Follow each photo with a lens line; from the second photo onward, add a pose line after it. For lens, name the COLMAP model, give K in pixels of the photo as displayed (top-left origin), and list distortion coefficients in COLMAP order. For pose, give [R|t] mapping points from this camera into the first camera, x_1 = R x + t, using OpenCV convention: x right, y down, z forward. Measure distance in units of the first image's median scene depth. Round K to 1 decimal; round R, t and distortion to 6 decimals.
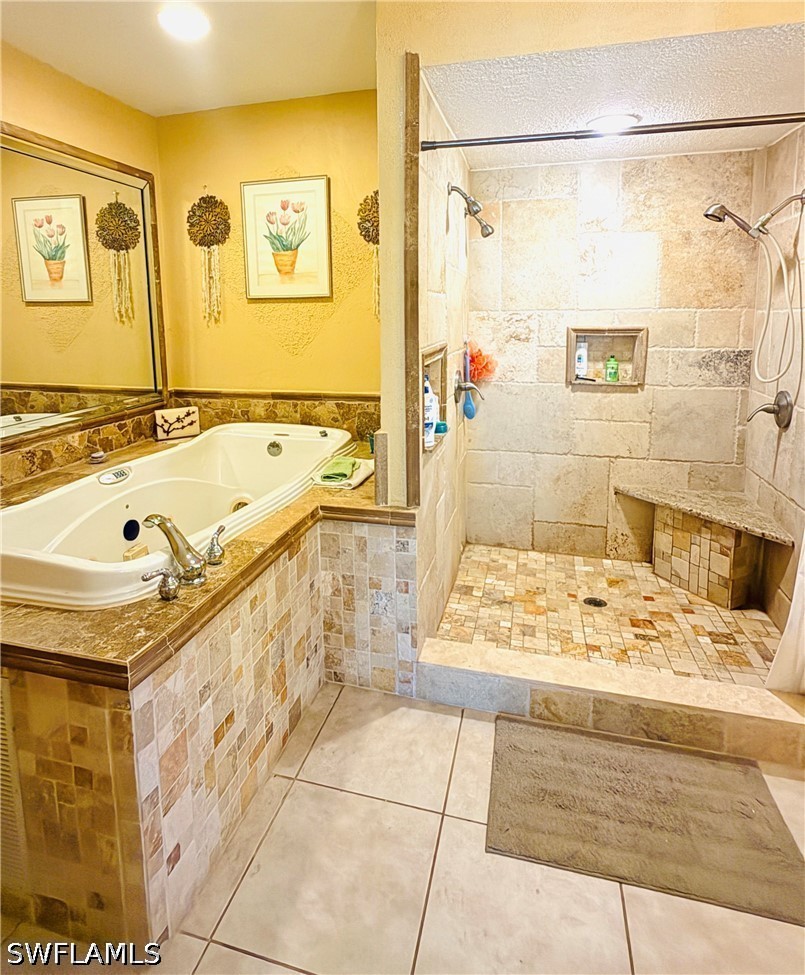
lens RADIAL K [[585.5, 0, 391.4], [0, 585.5, 389.8], [0, 0, 1]] dist [-0.000816, 0.001045]
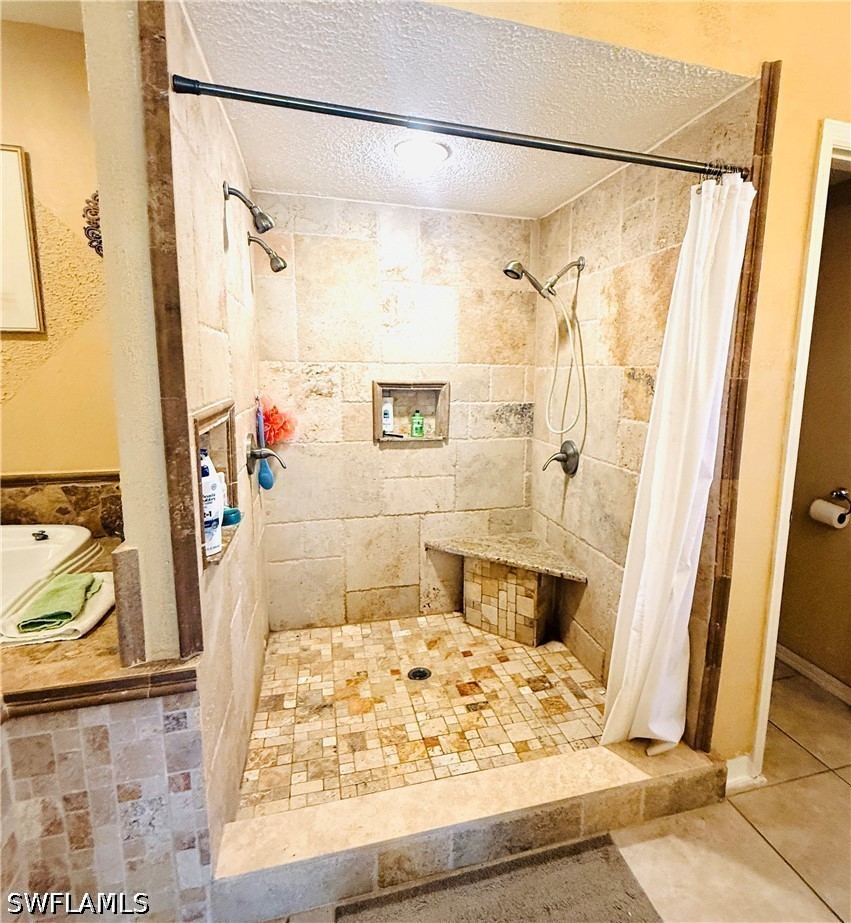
lens RADIAL K [[479.7, 0, 447.5], [0, 479.7, 438.0], [0, 0, 1]] dist [-0.002506, -0.000312]
pose [[0.868433, -0.048801, 0.493399, 0.028445], [0.044277, 0.998802, 0.020859, -0.032540], [-0.493825, 0.003732, 0.869553, 0.338127]]
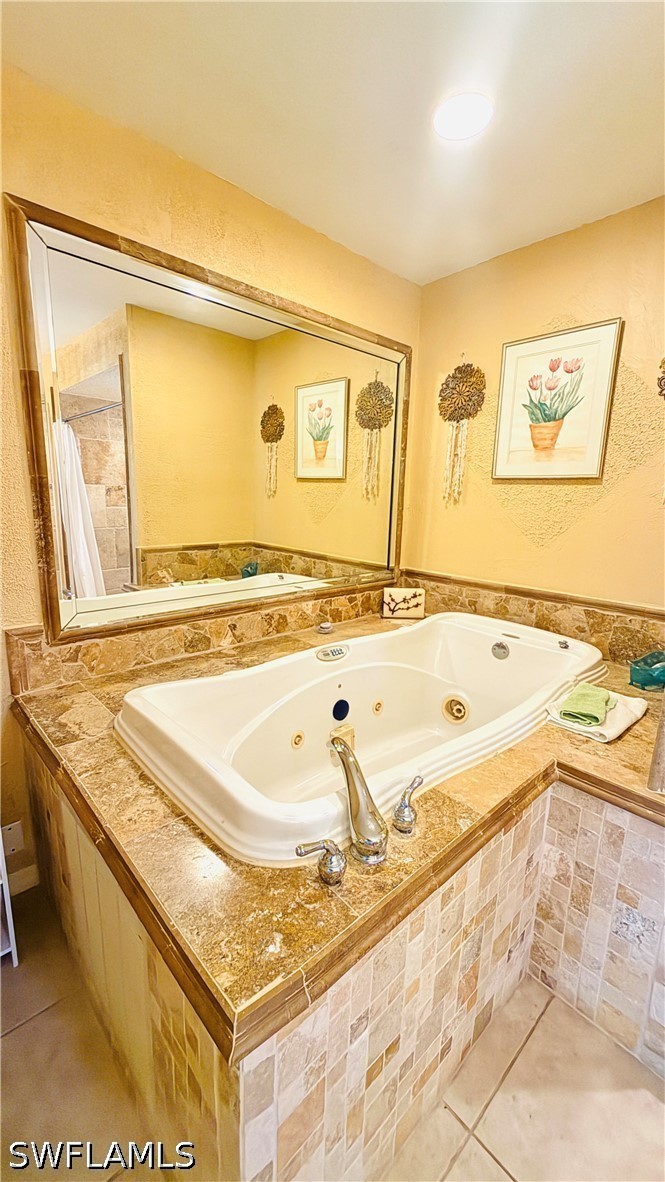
lens RADIAL K [[466.4, 0, 336.9], [0, 466.4, 590.1], [0, 0, 1]] dist [0.001197, 0.000442]
pose [[0.854262, 0.141242, -0.500286, -0.082327], [-0.110461, 0.989724, 0.090803, -0.030205], [0.507970, -0.022307, 0.861086, 0.314062]]
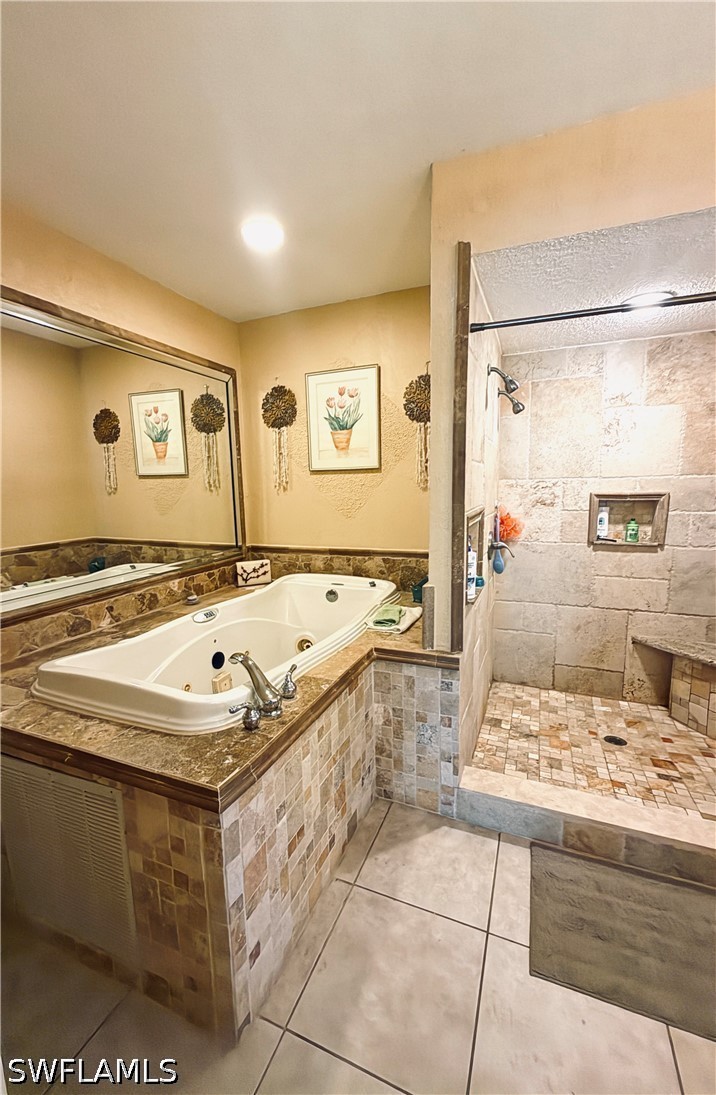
lens RADIAL K [[462.4, 0, 352.6], [0, 462.4, 554.6], [0, 0, 1]] dist [0.000388, -0.000615]
pose [[0.991599, 0.011846, -0.128807, -0.041811], [-0.009405, 0.999765, 0.019542, -0.002951], [0.129008, -0.018166, 0.991477, 0.078152]]
